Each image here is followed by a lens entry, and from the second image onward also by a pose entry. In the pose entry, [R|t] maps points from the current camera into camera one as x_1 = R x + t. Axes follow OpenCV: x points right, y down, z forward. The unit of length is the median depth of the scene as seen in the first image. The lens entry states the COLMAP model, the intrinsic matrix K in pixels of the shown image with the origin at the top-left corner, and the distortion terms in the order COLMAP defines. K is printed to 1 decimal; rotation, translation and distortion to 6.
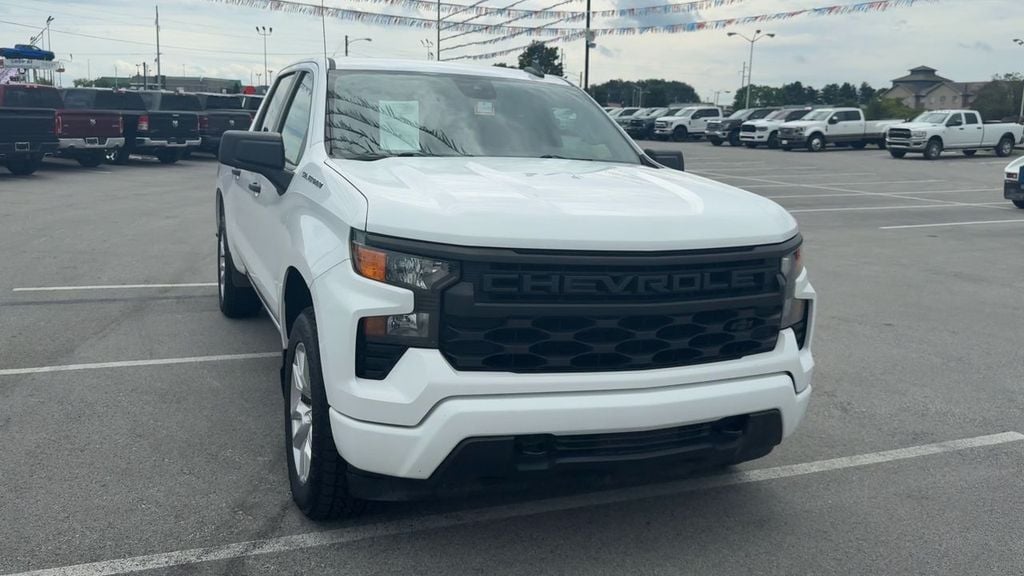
lens RADIAL K [[886.2, 0, 508.0], [0, 886.2, 263.7], [0, 0, 1]] dist [0.110779, -0.250544]
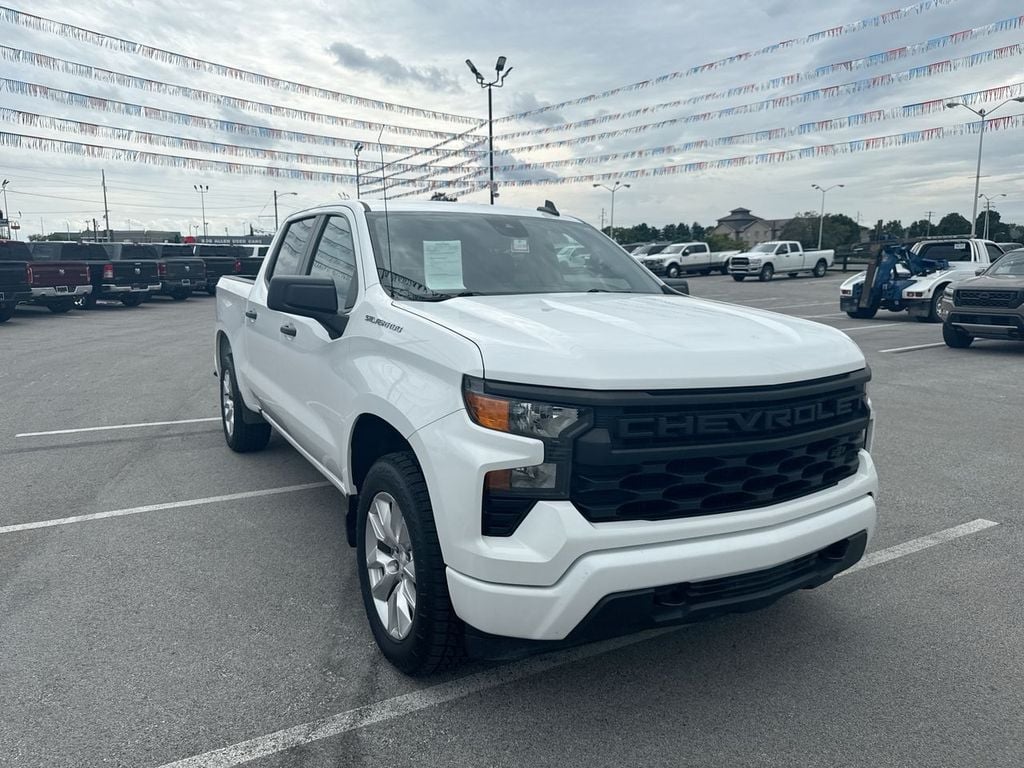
lens RADIAL K [[729.9, 0, 495.8], [0, 729.9, 386.6], [0, 0, 1]] dist [0.078640, -0.130071]
pose [[0.993124, -0.047430, 0.107026, -0.157884], [0.046073, 0.998824, 0.015109, -0.026666], [-0.107617, -0.010074, 0.994141, 0.163559]]
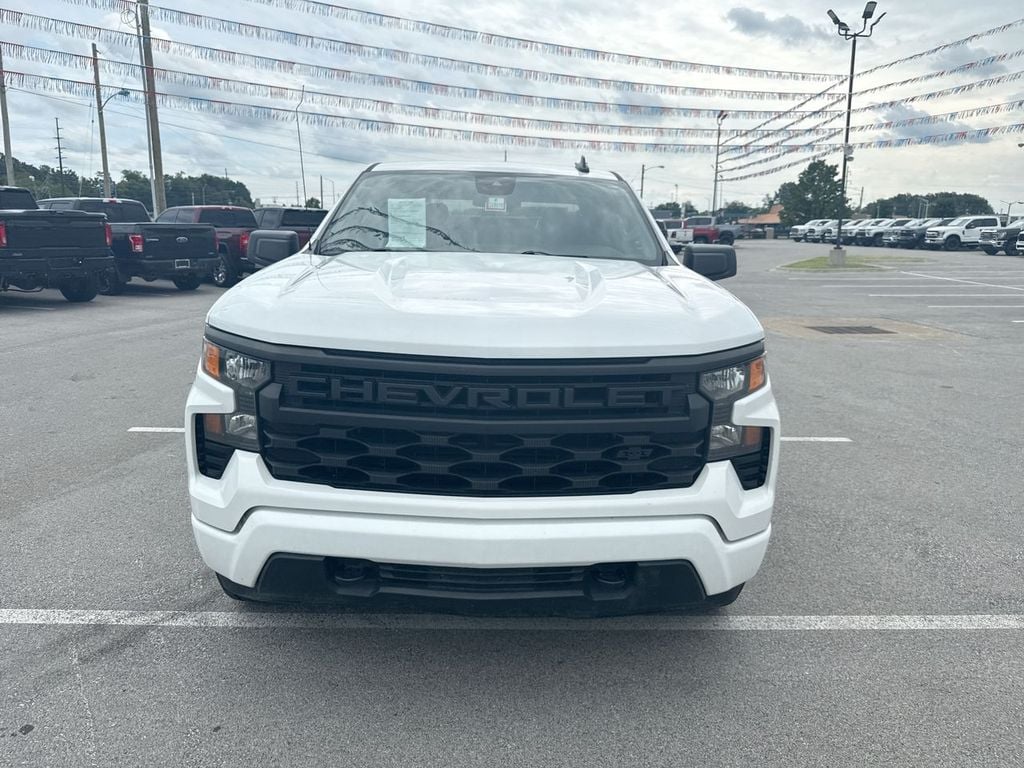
lens RADIAL K [[725.2, 0, 511.1], [0, 725.2, 385.6], [0, 0, 1]] dist [0.074898, -0.122447]
pose [[0.933500, 0.056846, -0.354044, 0.294353], [-0.042226, 0.997911, 0.048890, -0.015738], [0.356083, -0.030689, 0.933950, 0.257653]]
